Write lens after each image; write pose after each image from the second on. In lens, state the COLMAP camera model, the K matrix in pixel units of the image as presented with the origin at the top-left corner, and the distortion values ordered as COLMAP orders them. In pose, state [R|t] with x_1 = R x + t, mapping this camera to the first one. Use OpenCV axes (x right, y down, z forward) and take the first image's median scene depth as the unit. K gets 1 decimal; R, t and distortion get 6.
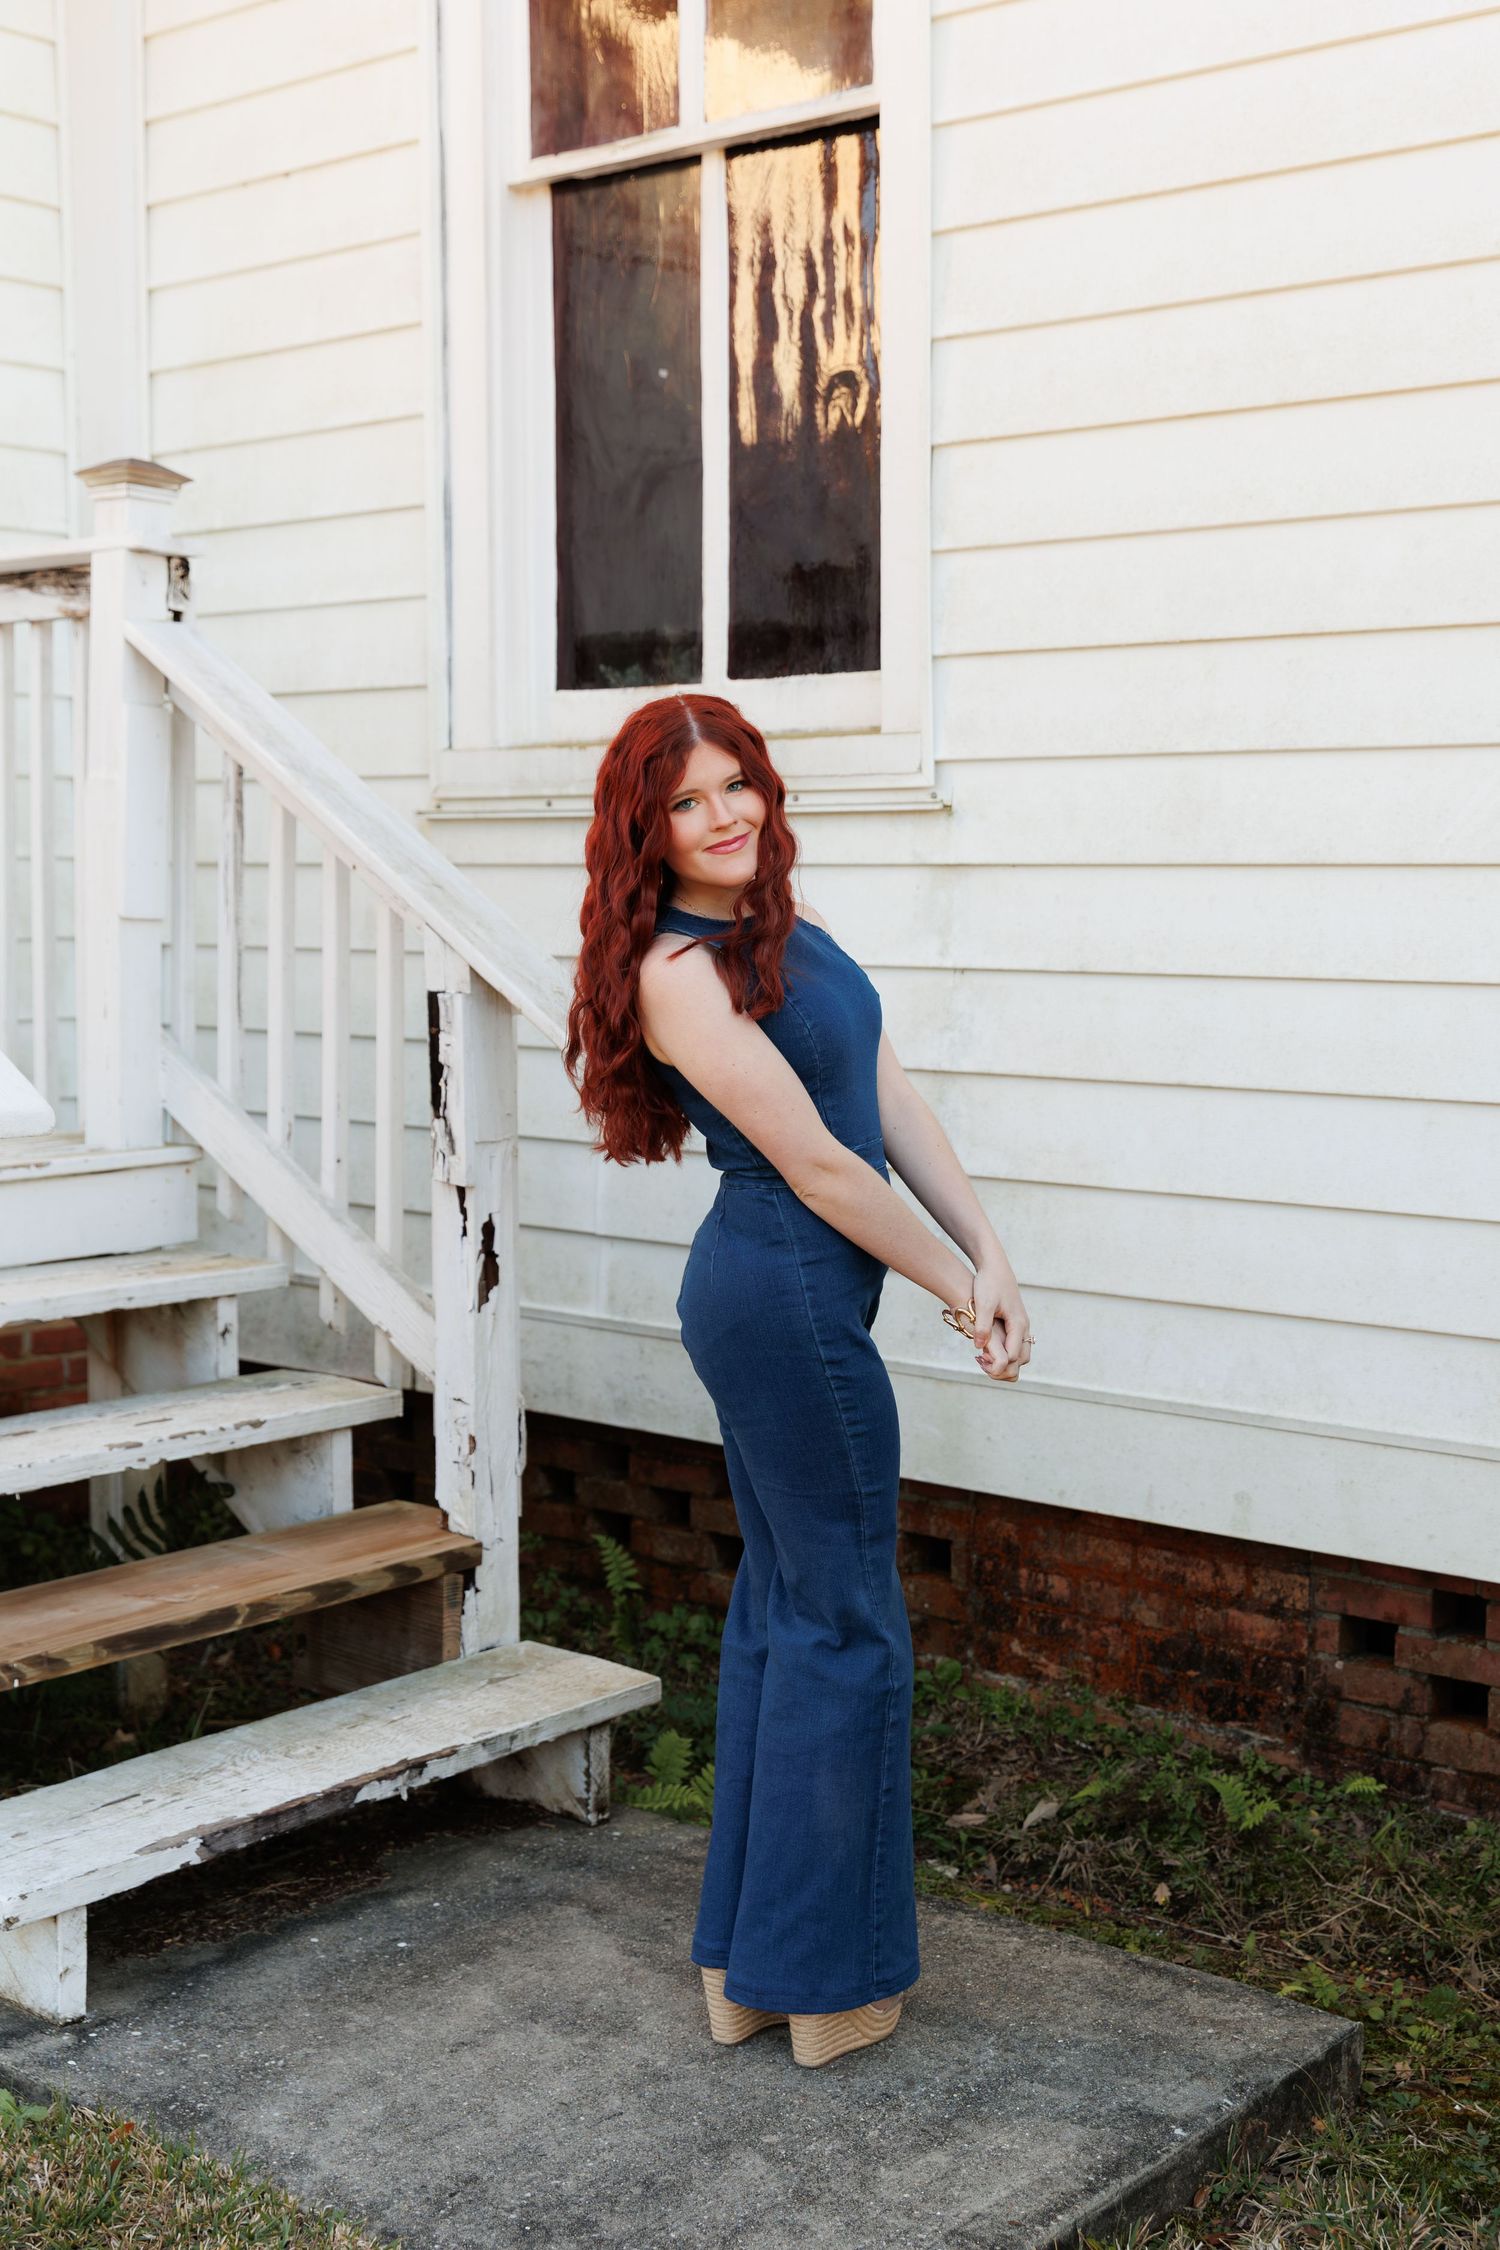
lens RADIAL K [[2678.9, 0, 800.5], [0, 2678.9, 1041.0], [0, 0, 1]] dist [0.005544, -0.007125]
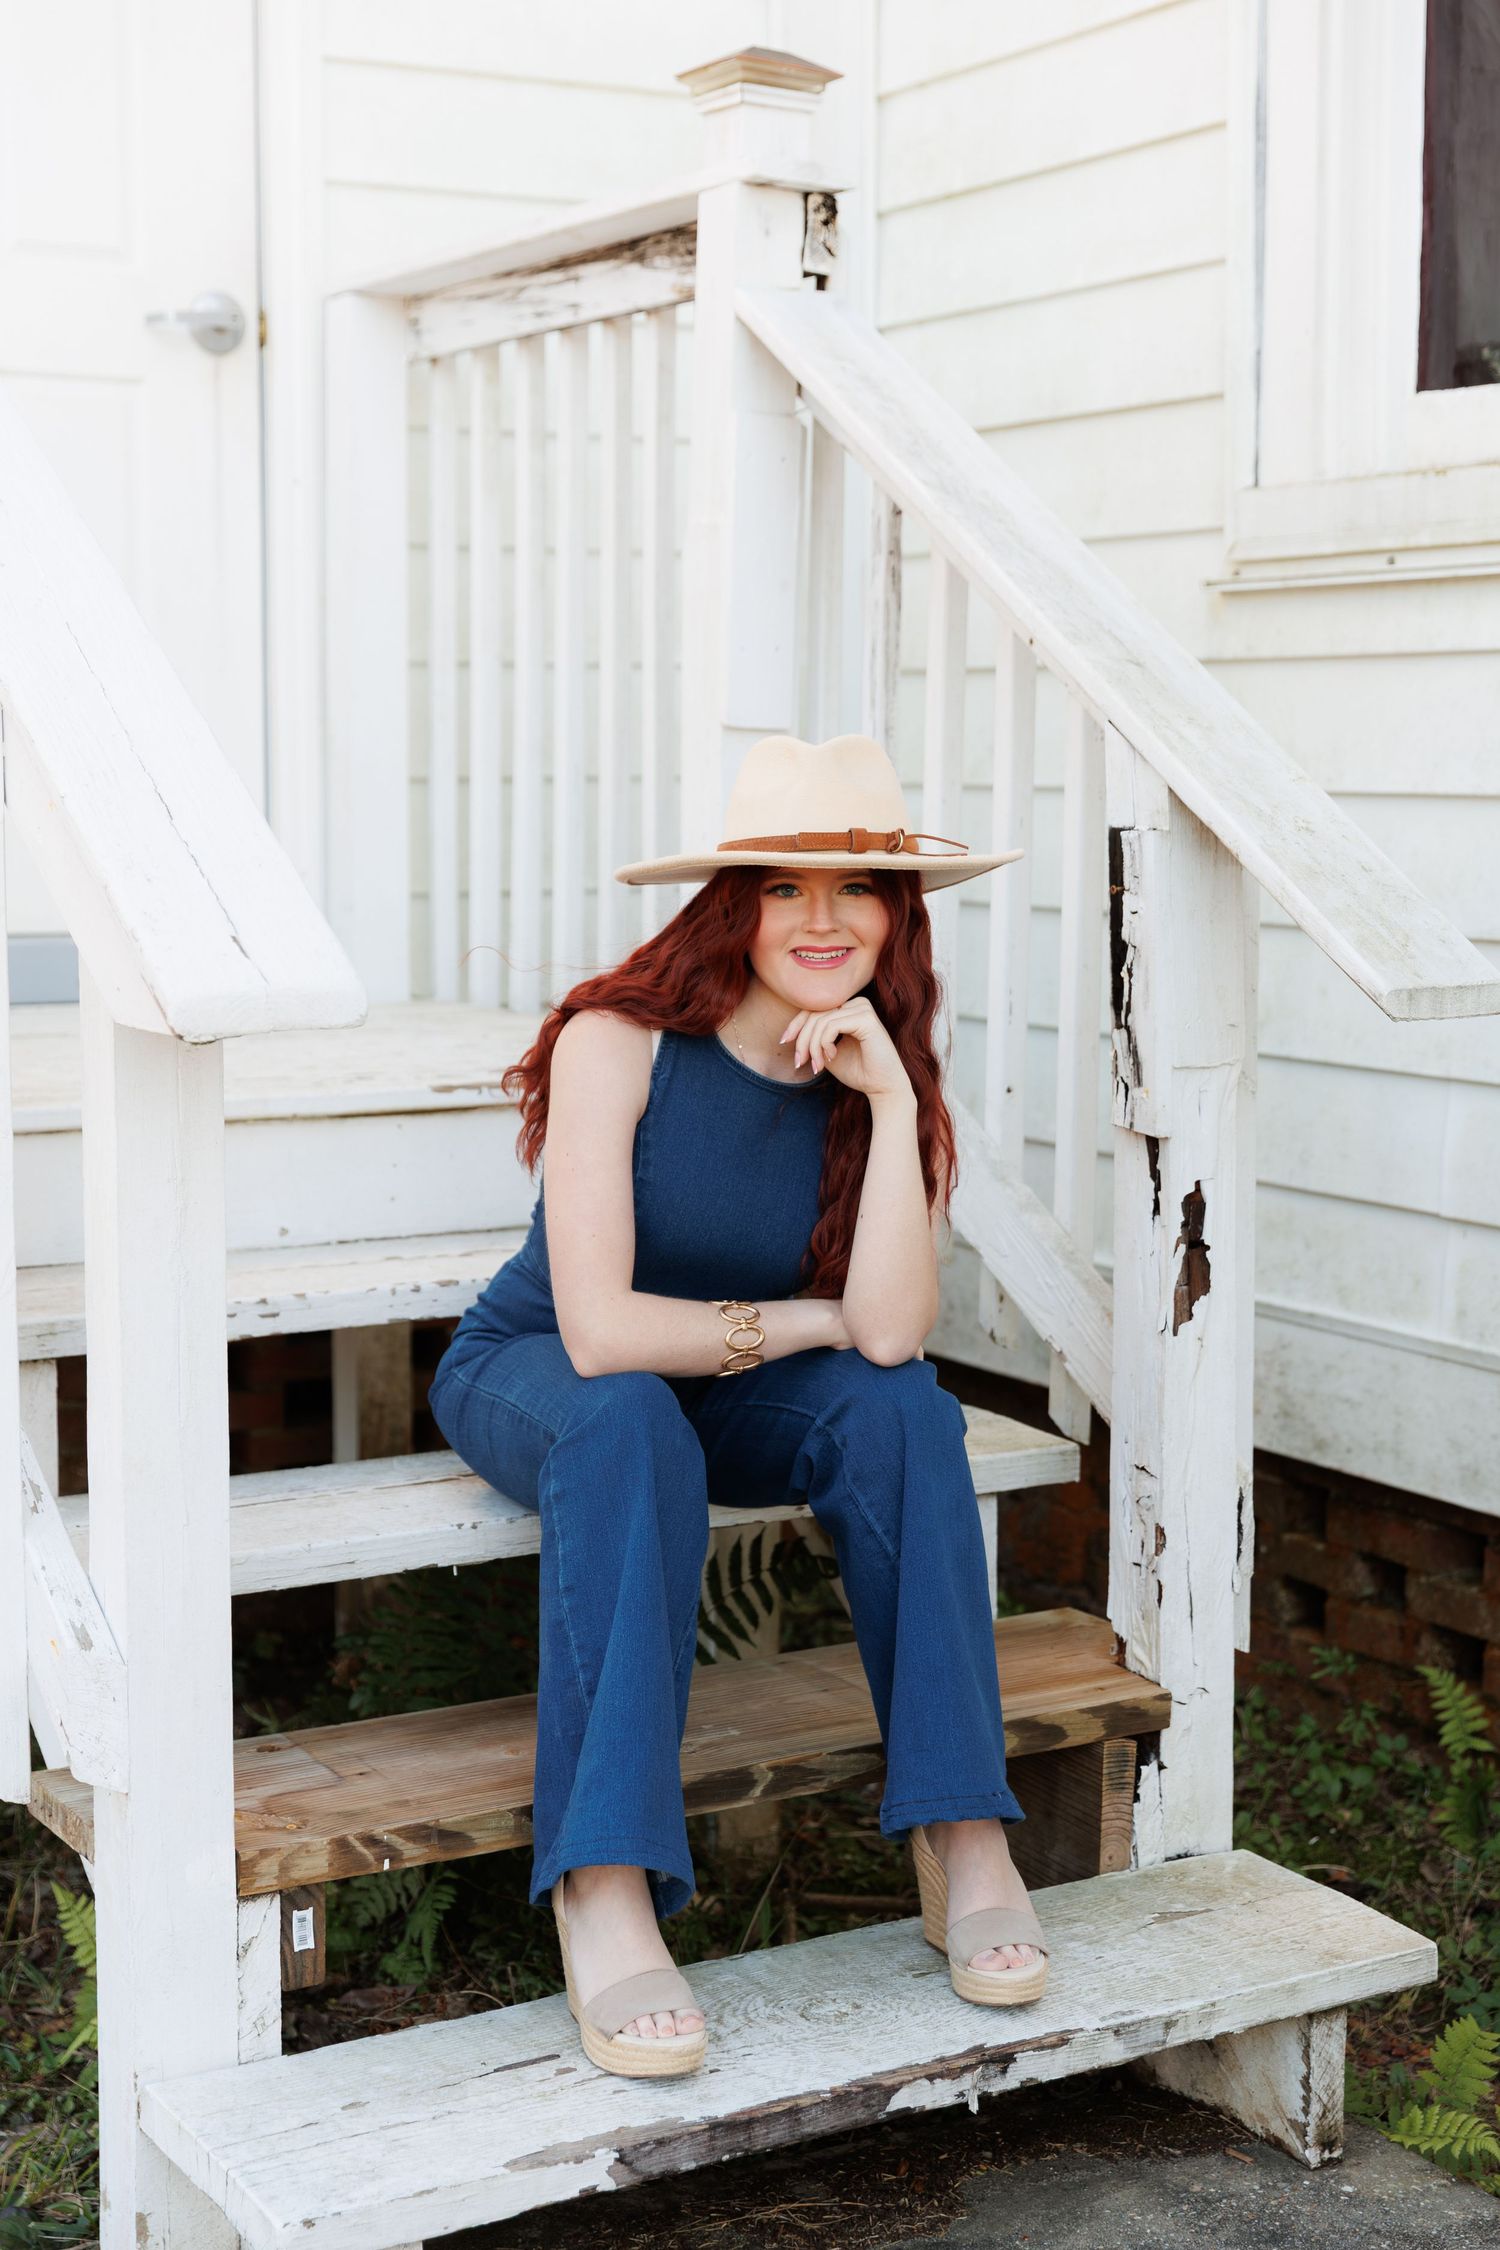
lens RADIAL K [[3190.0, 0, 750.0], [0, 3190.0, 1125.0], [0, 0, 1]] dist [0.006014, 0.016294]
pose [[0.936499, 0.038447, -0.348555, 0.042431], [-0.019795, 0.998183, 0.056918, 0.009346], [0.350110, -0.046404, 0.935558, 0.231300]]
